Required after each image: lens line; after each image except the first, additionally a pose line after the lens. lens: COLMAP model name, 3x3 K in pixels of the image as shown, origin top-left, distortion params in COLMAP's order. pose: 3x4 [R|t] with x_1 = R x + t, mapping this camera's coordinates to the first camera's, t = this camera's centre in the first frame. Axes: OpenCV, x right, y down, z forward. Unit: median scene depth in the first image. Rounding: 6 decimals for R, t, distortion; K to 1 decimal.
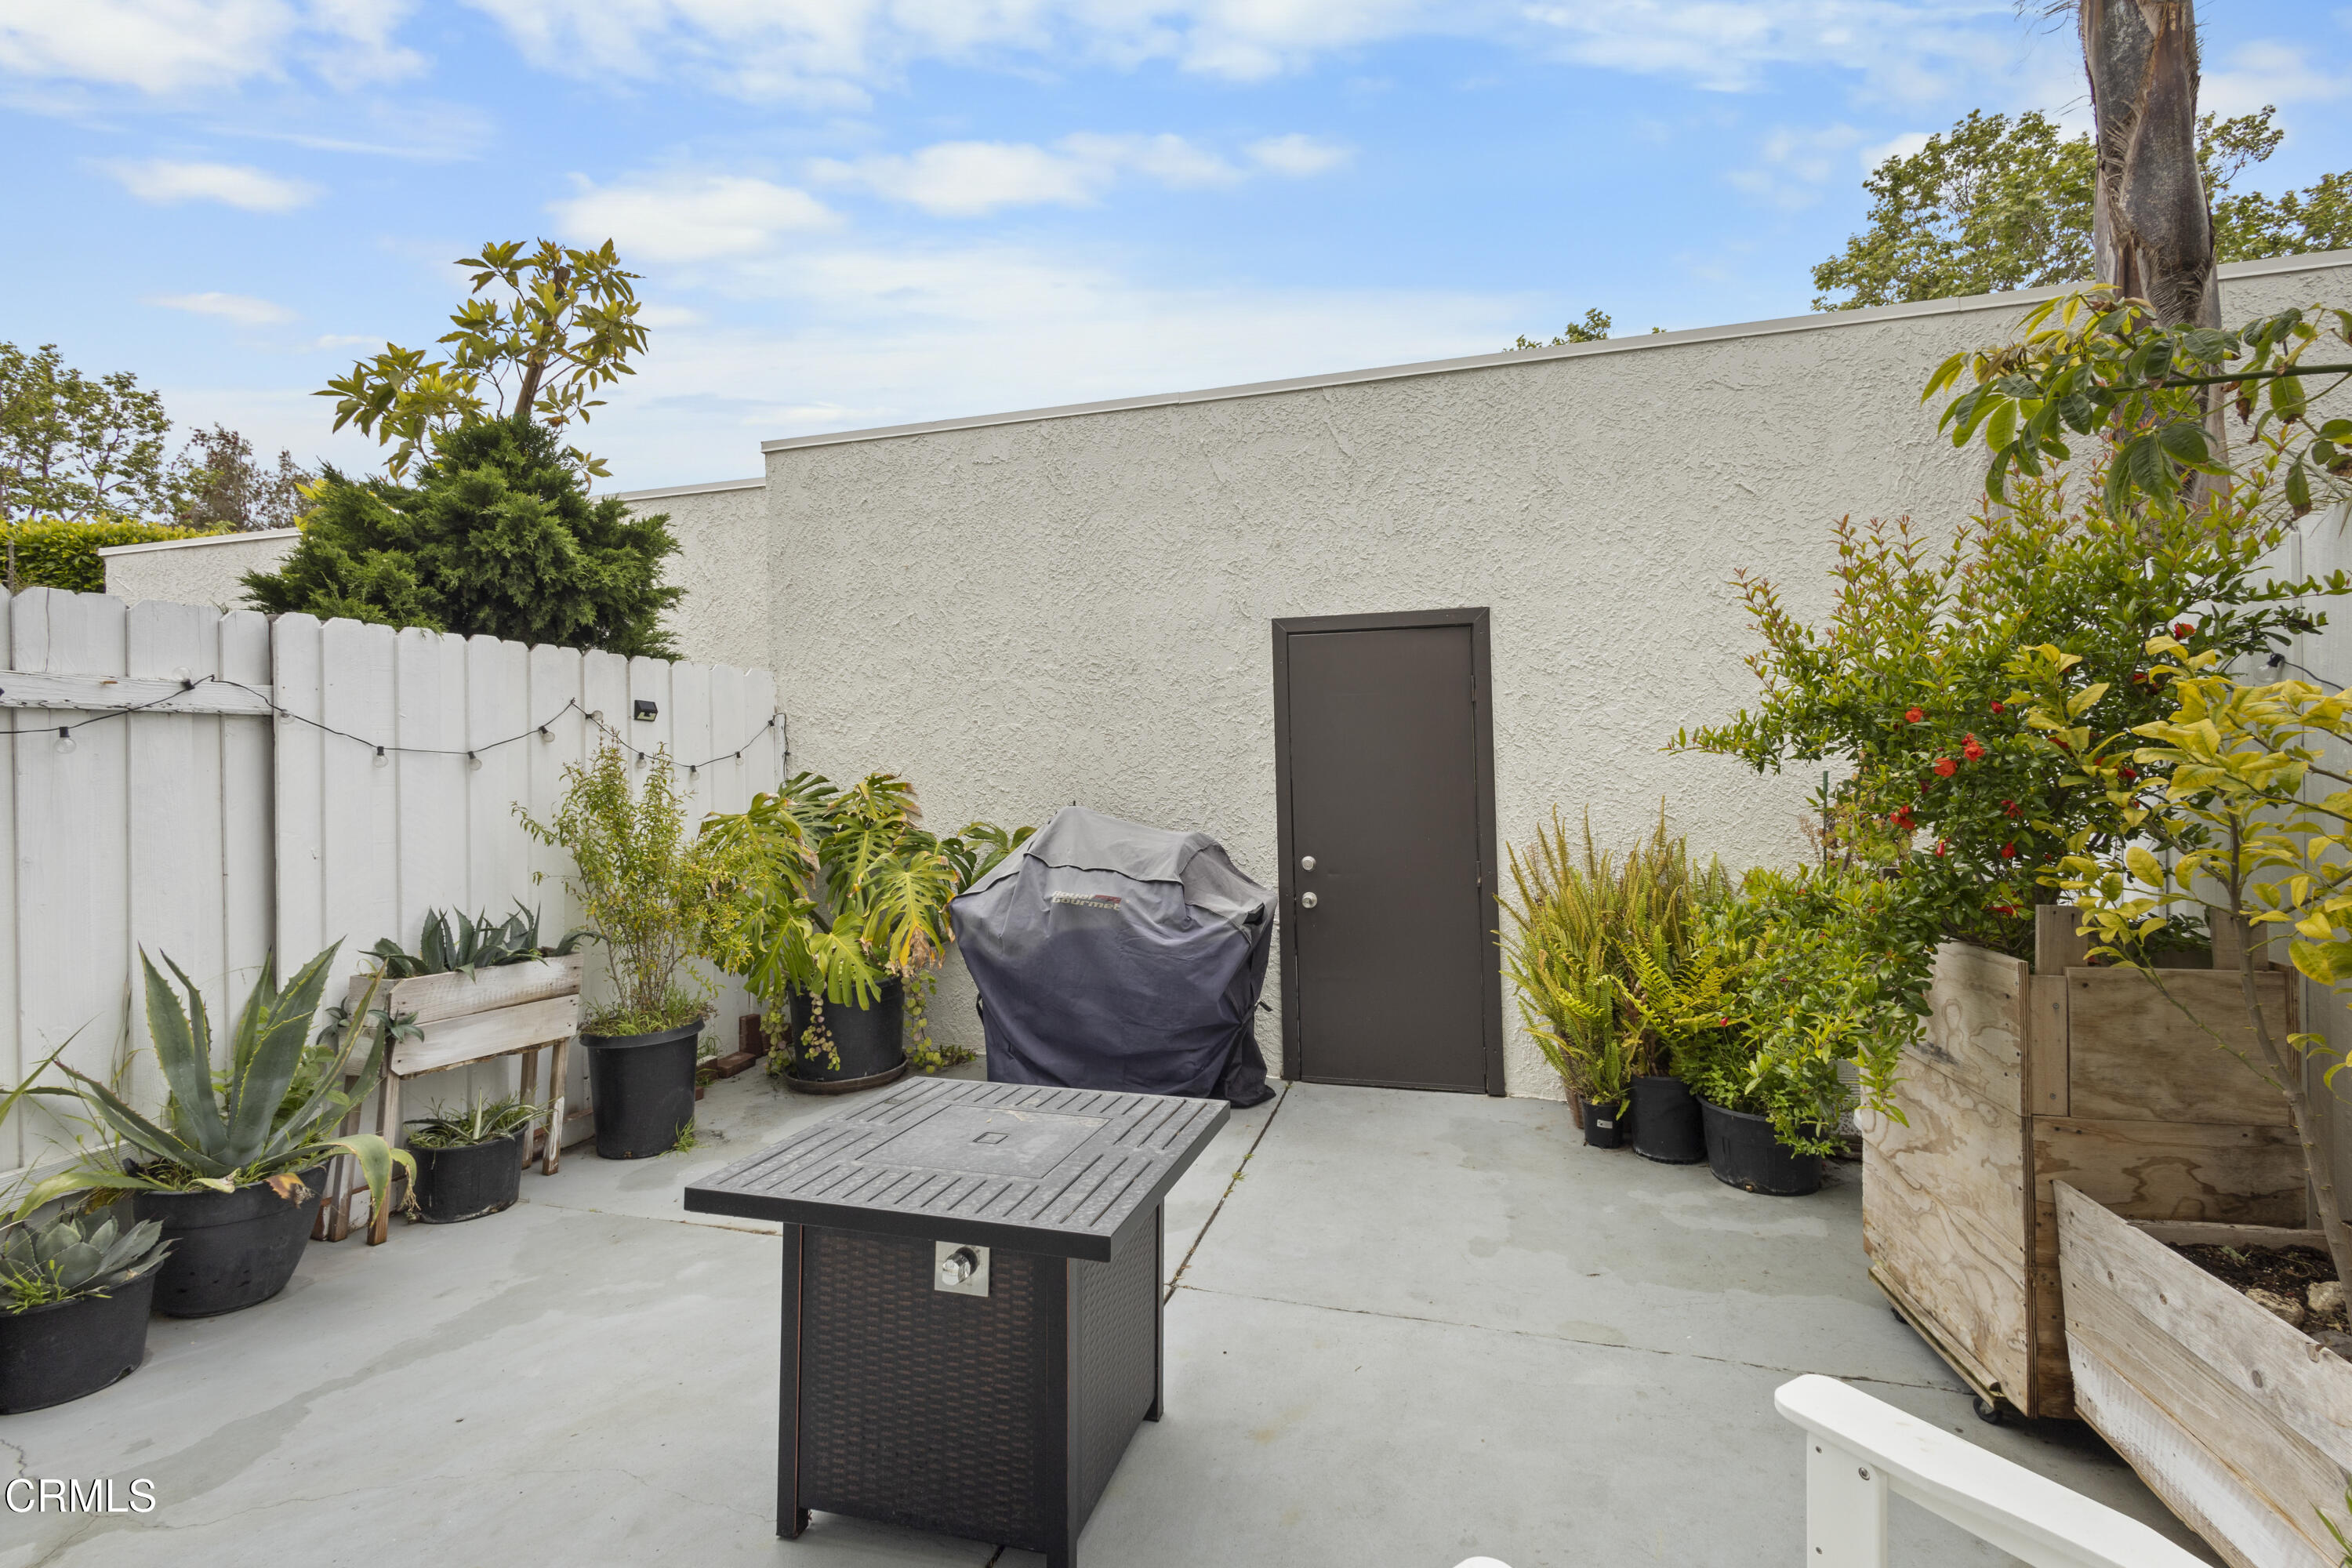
lens RADIAL K [[1088.8, 0, 1190.0], [0, 1088.8, 761.0], [0, 0, 1]] dist [0.000710, -0.000569]
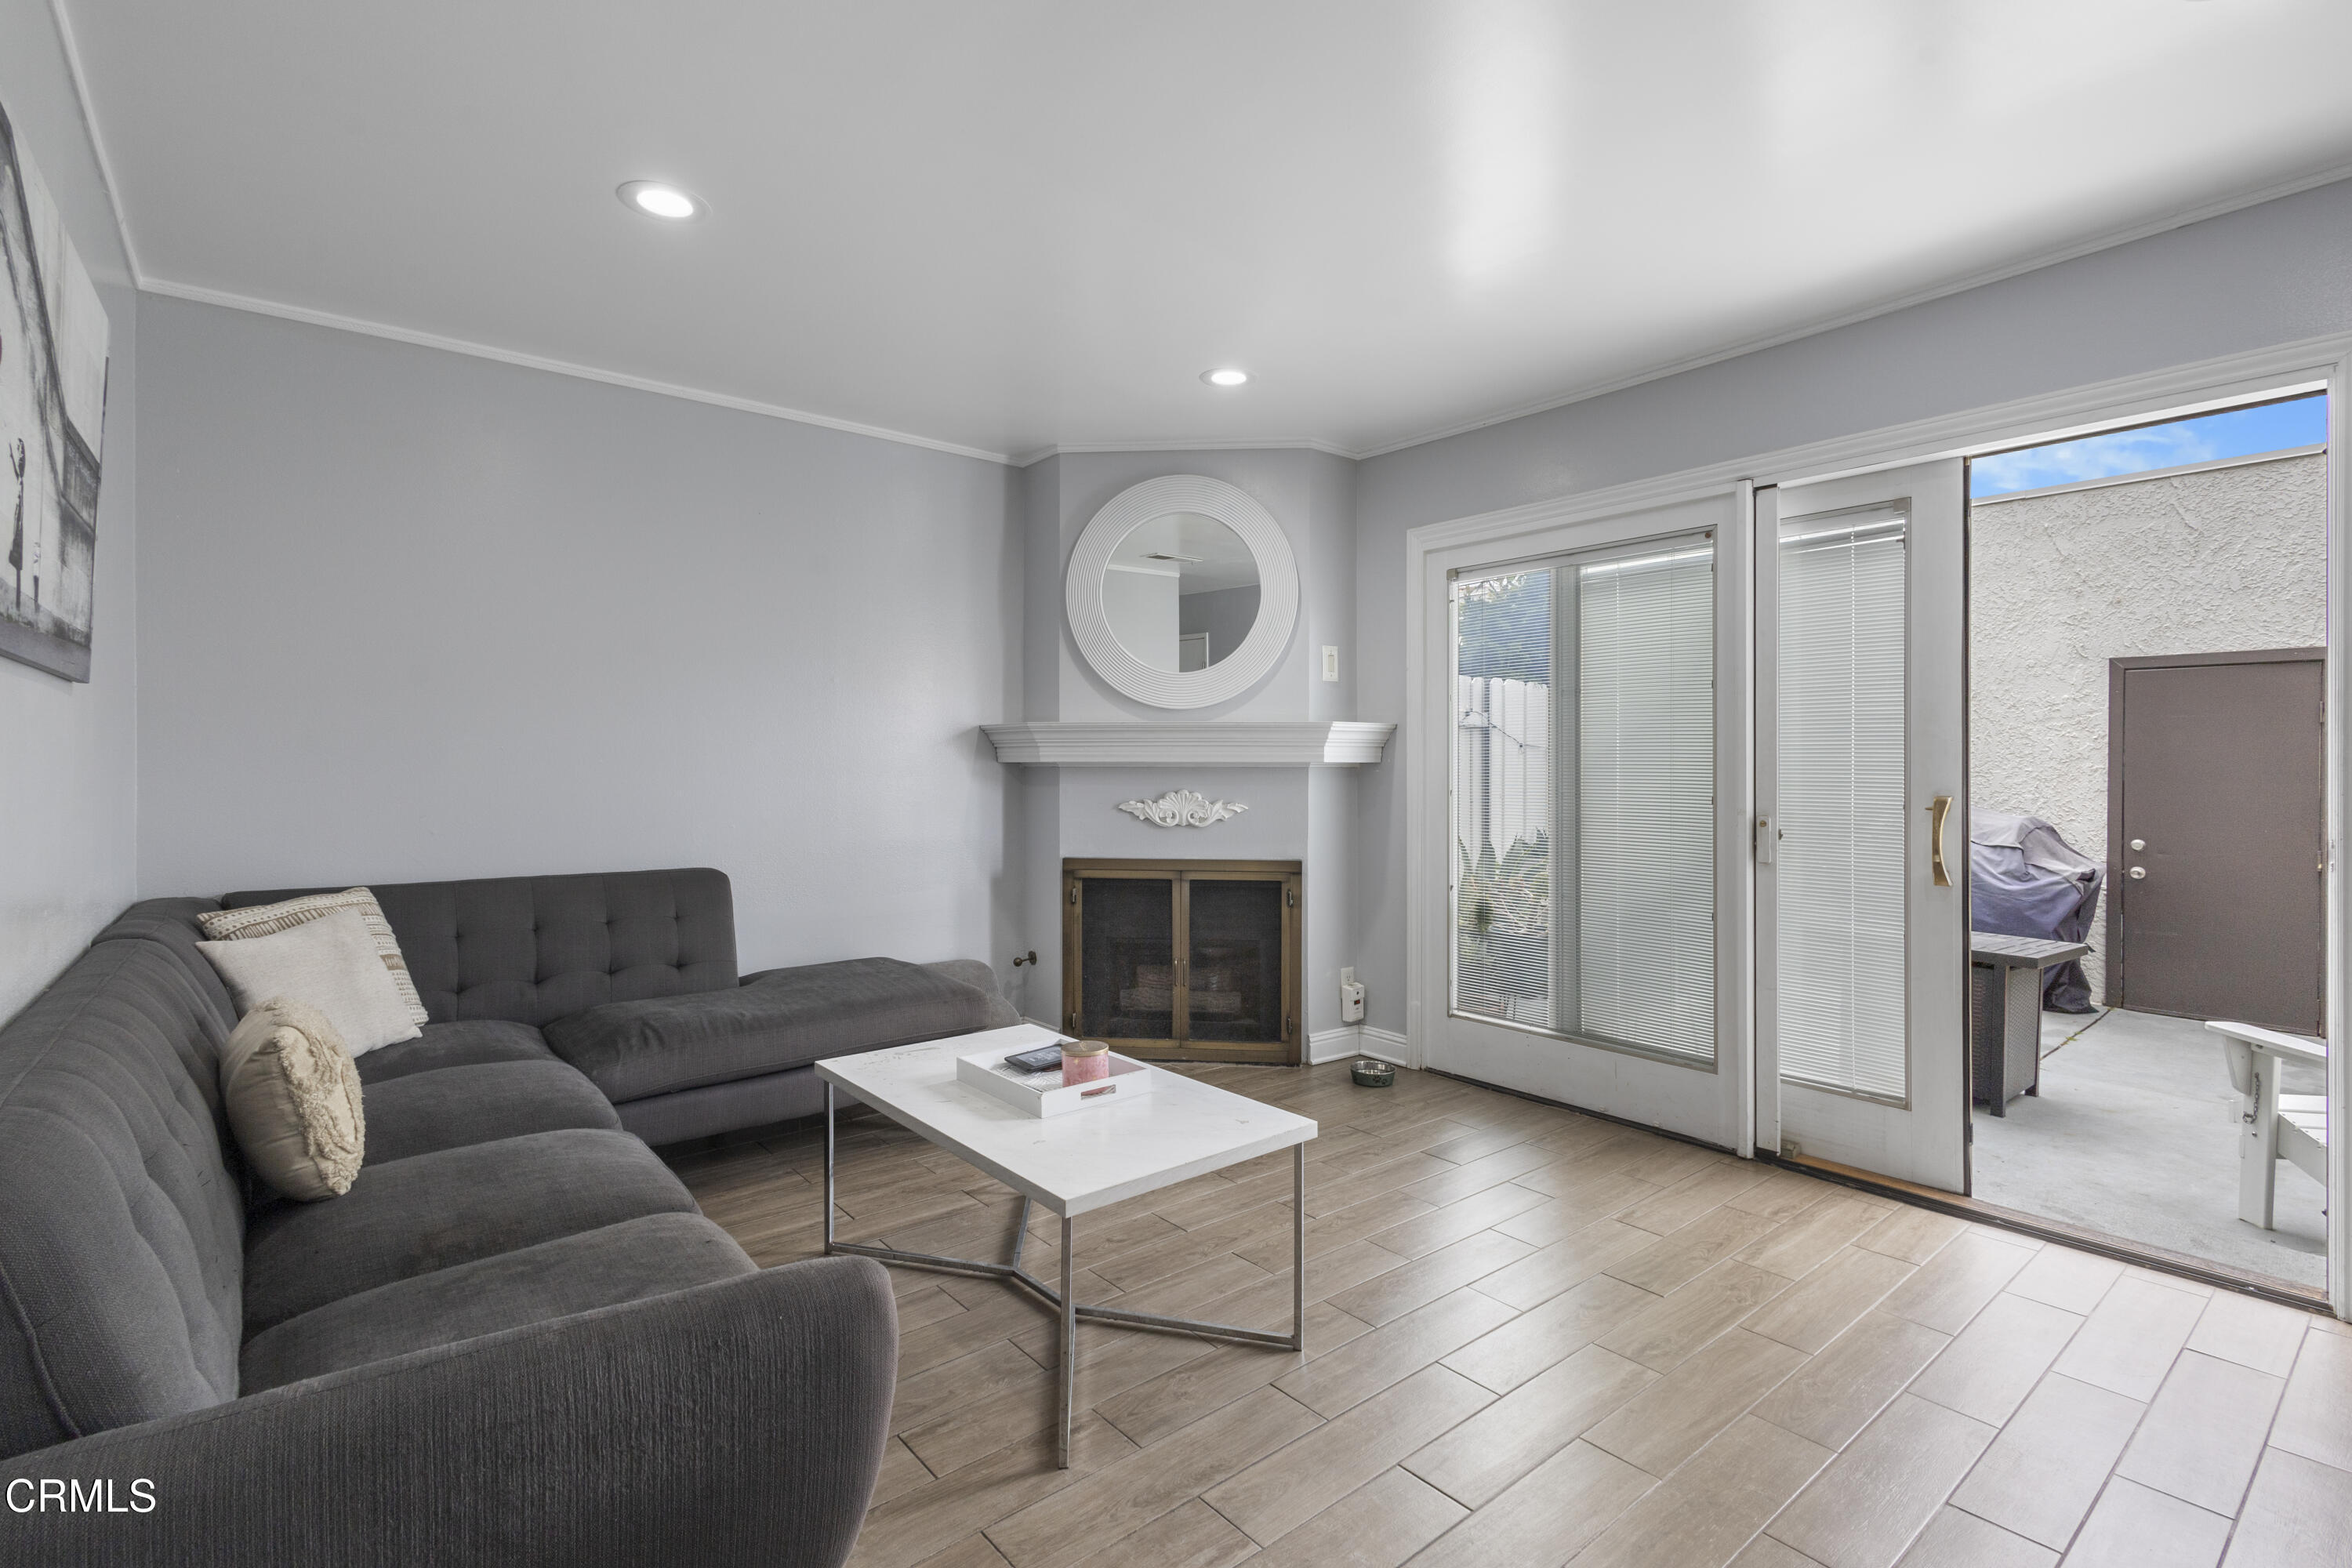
lens RADIAL K [[1088.8, 0, 1165.5], [0, 1088.8, 785.9], [0, 0, 1]] dist [0.000710, -0.000569]
pose [[0.823420, 0.037420, -0.566197, -0.122404], [-0.030745, 0.999300, 0.021331, 0.032795], [0.566599, -0.000157, 0.823994, -0.788519]]
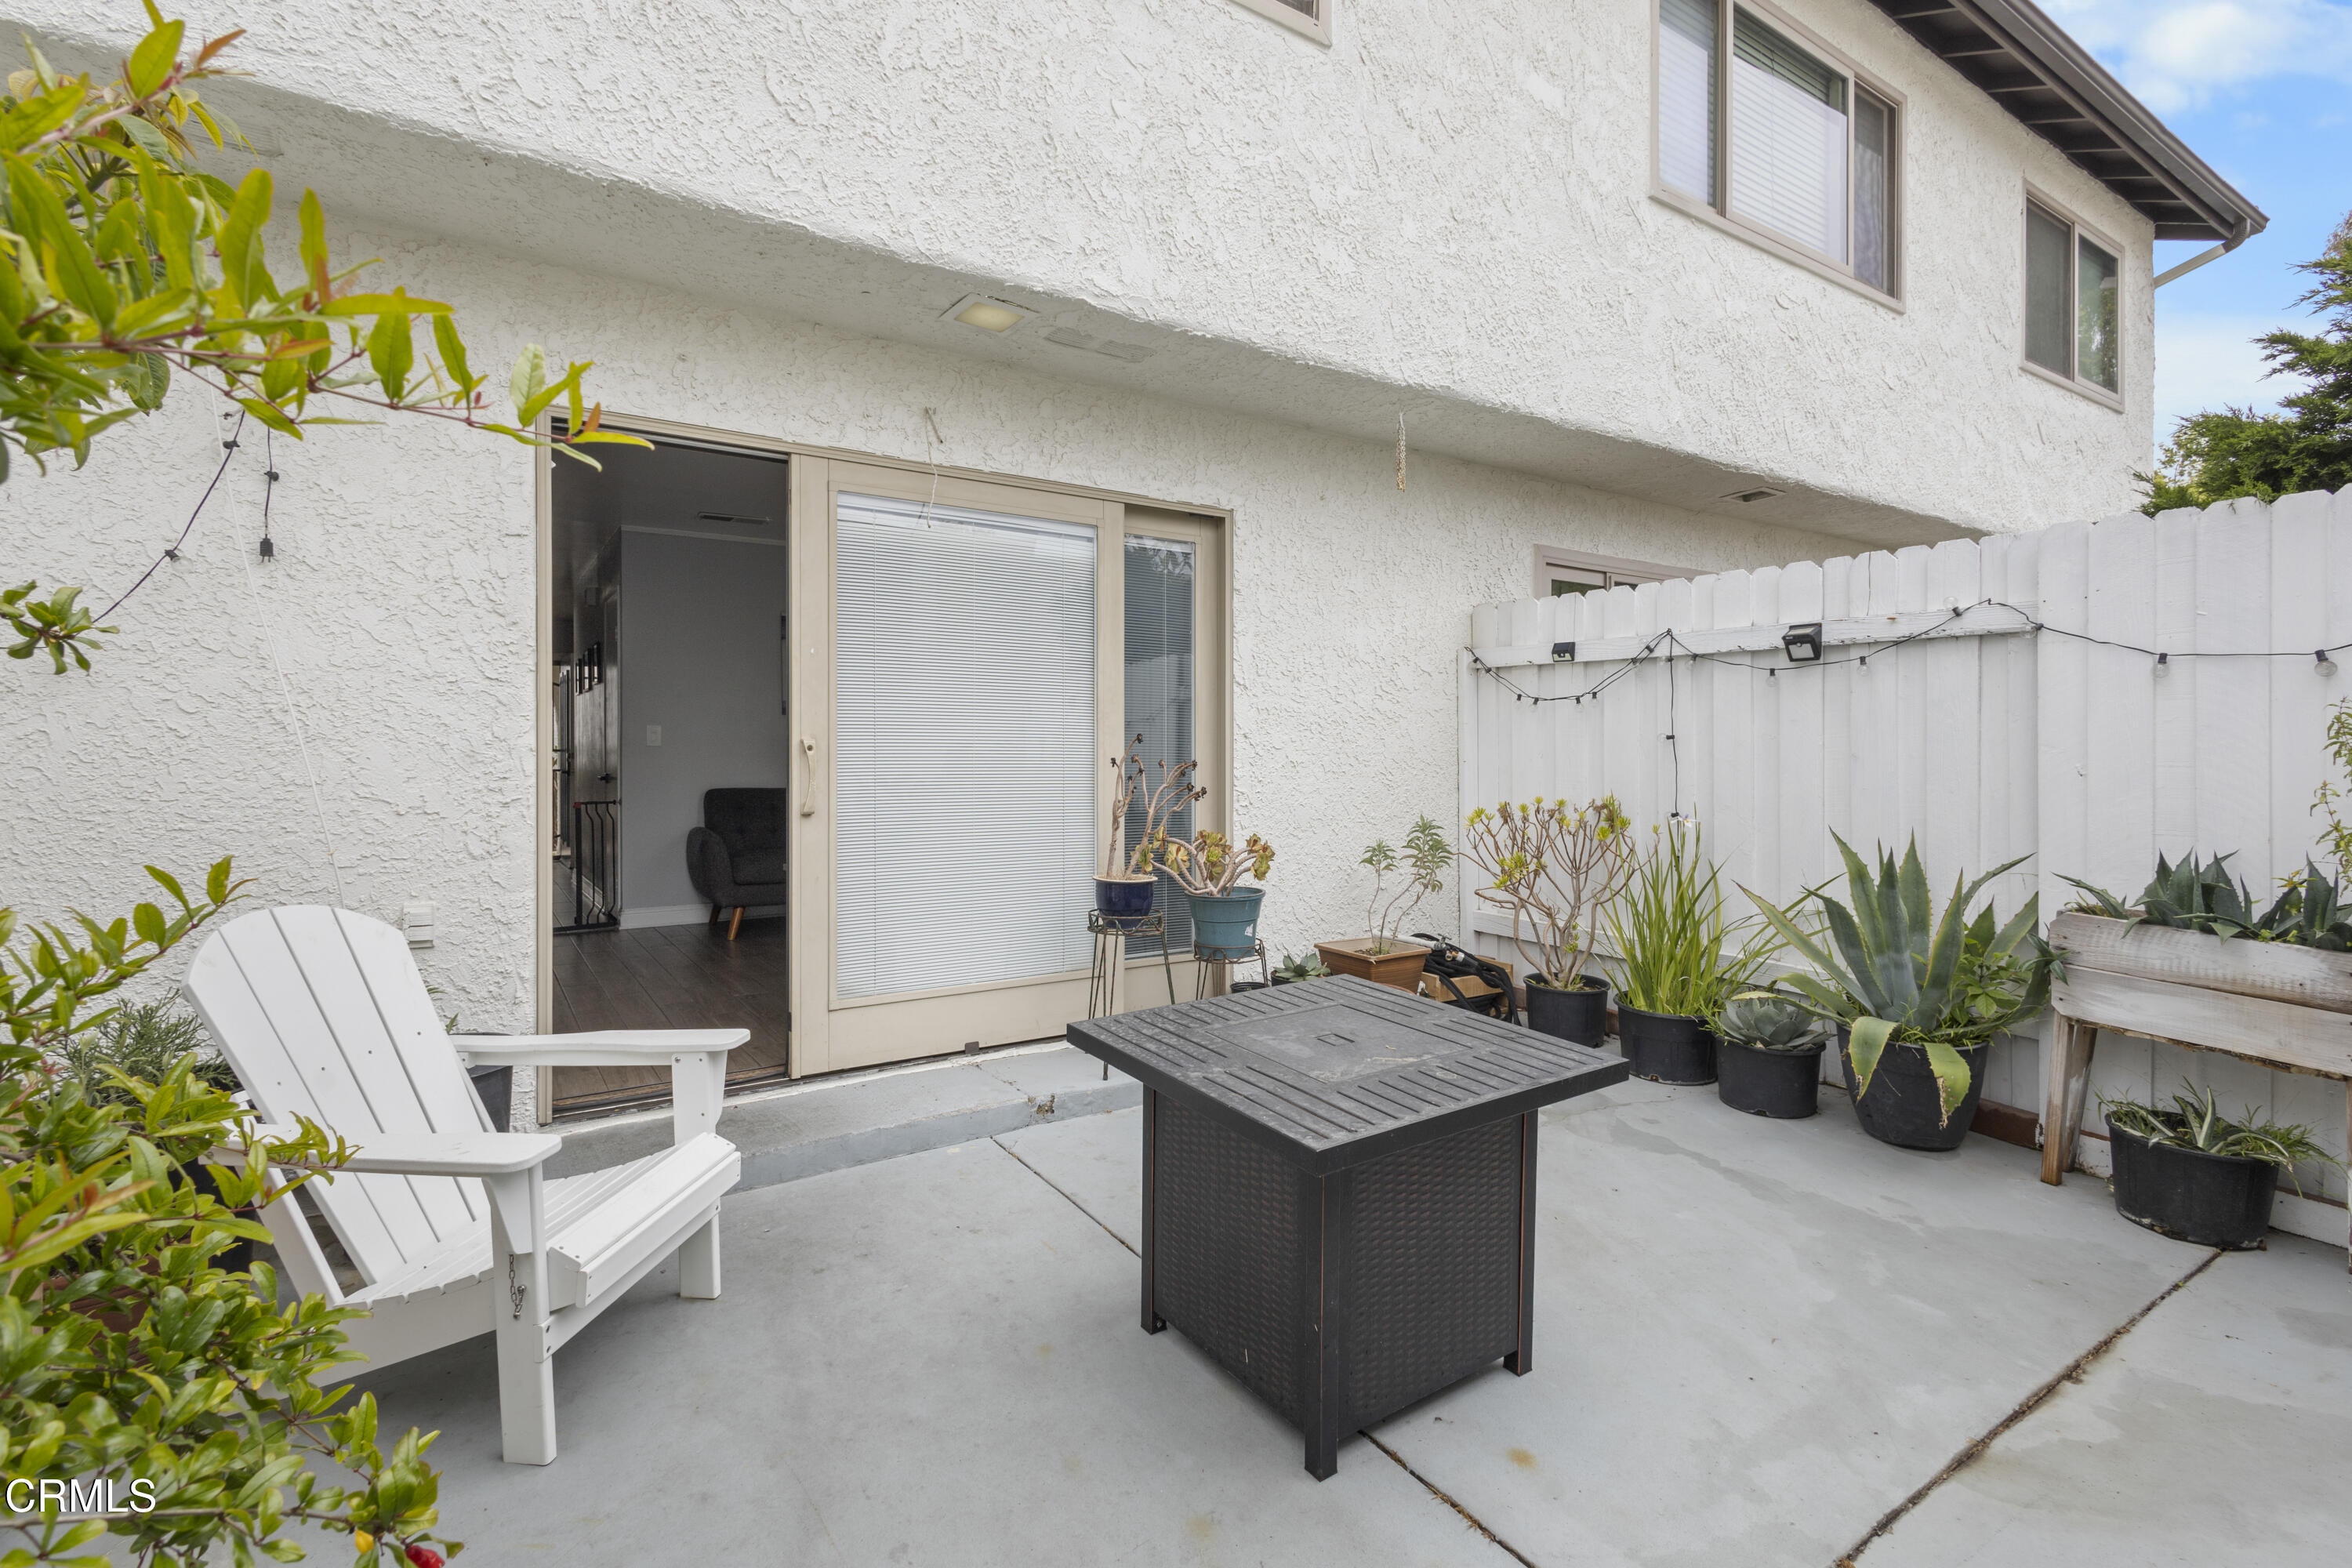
lens RADIAL K [[1088.8, 0, 1184.3], [0, 1088.8, 770.8], [0, 0, 1]] dist [0.000710, -0.000569]
pose [[-0.636860, 0.041168, -0.769880, 0.337167], [0.012687, 0.998998, 0.042925, 0.026046], [0.770875, 0.017570, -0.636744, 0.766181]]
